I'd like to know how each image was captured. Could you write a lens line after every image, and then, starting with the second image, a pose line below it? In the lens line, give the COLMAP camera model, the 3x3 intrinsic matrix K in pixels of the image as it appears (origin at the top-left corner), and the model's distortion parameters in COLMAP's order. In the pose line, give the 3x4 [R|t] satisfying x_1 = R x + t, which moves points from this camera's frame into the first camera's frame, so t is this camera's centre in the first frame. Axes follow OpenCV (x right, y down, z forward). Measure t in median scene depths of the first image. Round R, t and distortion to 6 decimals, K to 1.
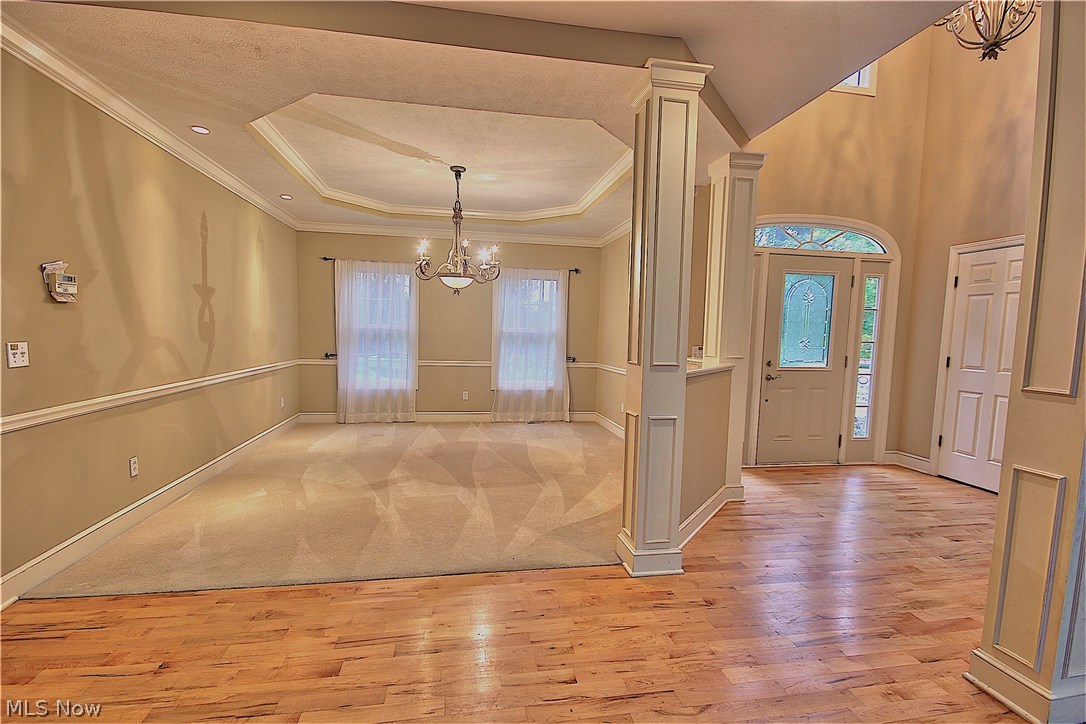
lens RADIAL K [[502.4, 0, 537.2], [0, 502.4, 362.0], [0, 0, 1]] dist [-0.005604, 0.000569]
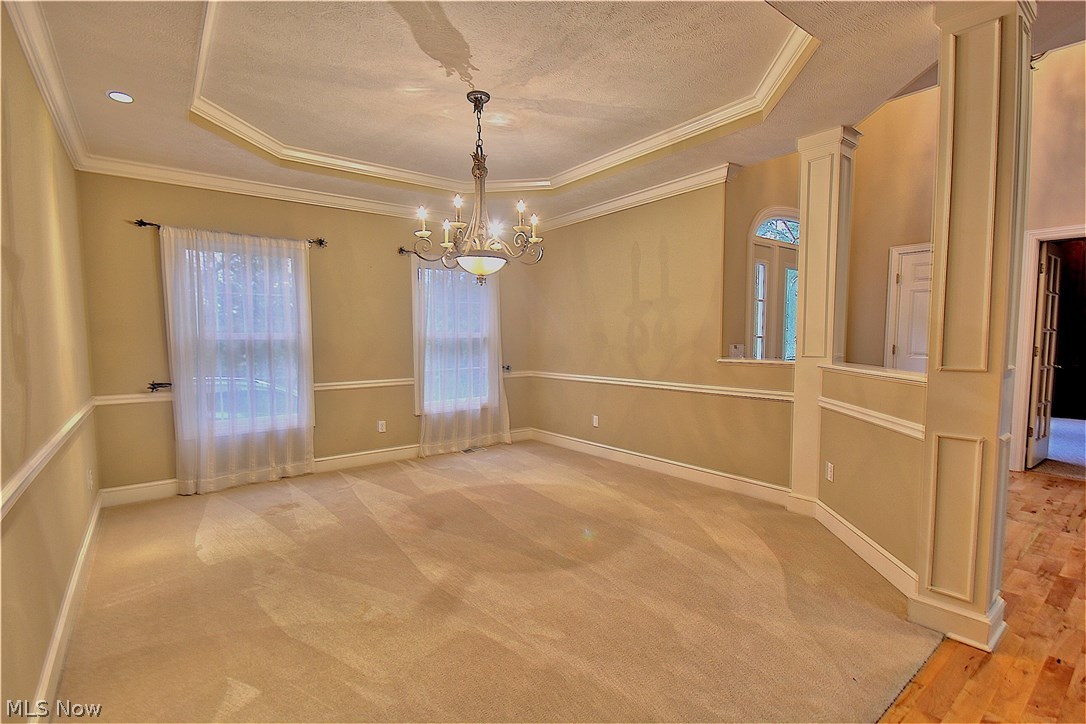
lens RADIAL K [[502.4, 0, 540.2], [0, 502.4, 365.6], [0, 0, 1]] dist [-0.005604, 0.000569]
pose [[0.883344, -0.059906, 0.464881, -0.324252], [0.058978, 0.998122, 0.016554, -0.024070], [-0.464999, 0.012795, 0.885219, 0.288233]]
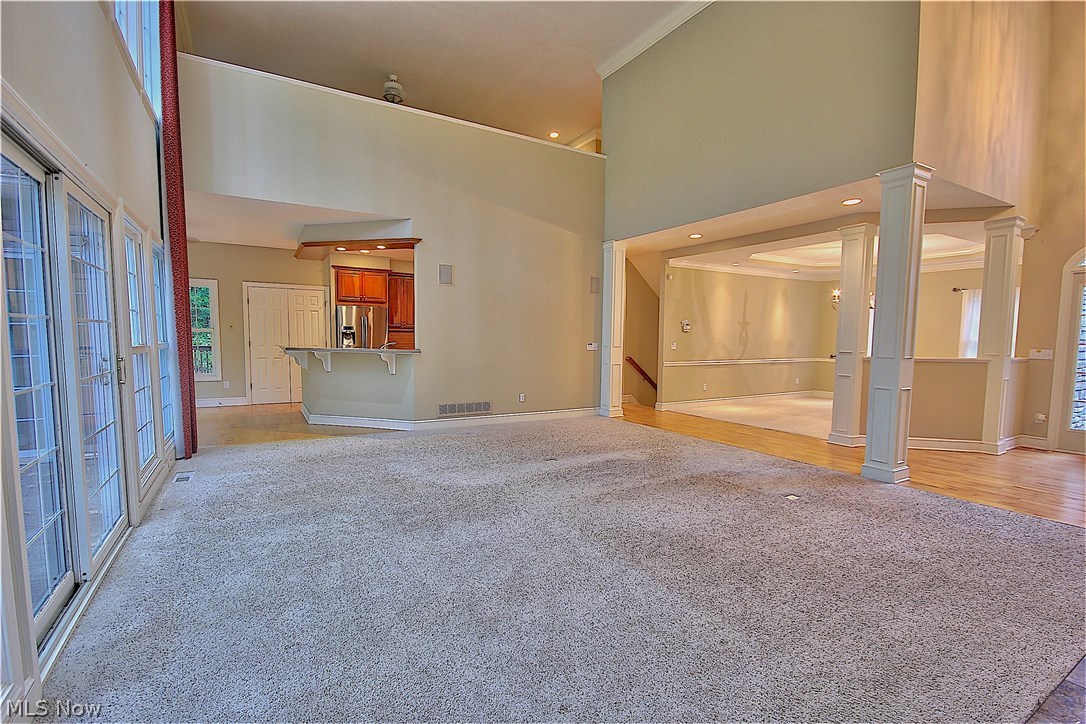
lens RADIAL K [[502.4, 0, 544.0], [0, 502.4, 361.9], [0, 0, 1]] dist [-0.005604, 0.000569]
pose [[0.353869, 0.061948, -0.933241, 0.861552], [-0.072051, 0.996645, 0.038837, 0.009963], [0.932516, 0.053498, 0.357145, -0.501391]]
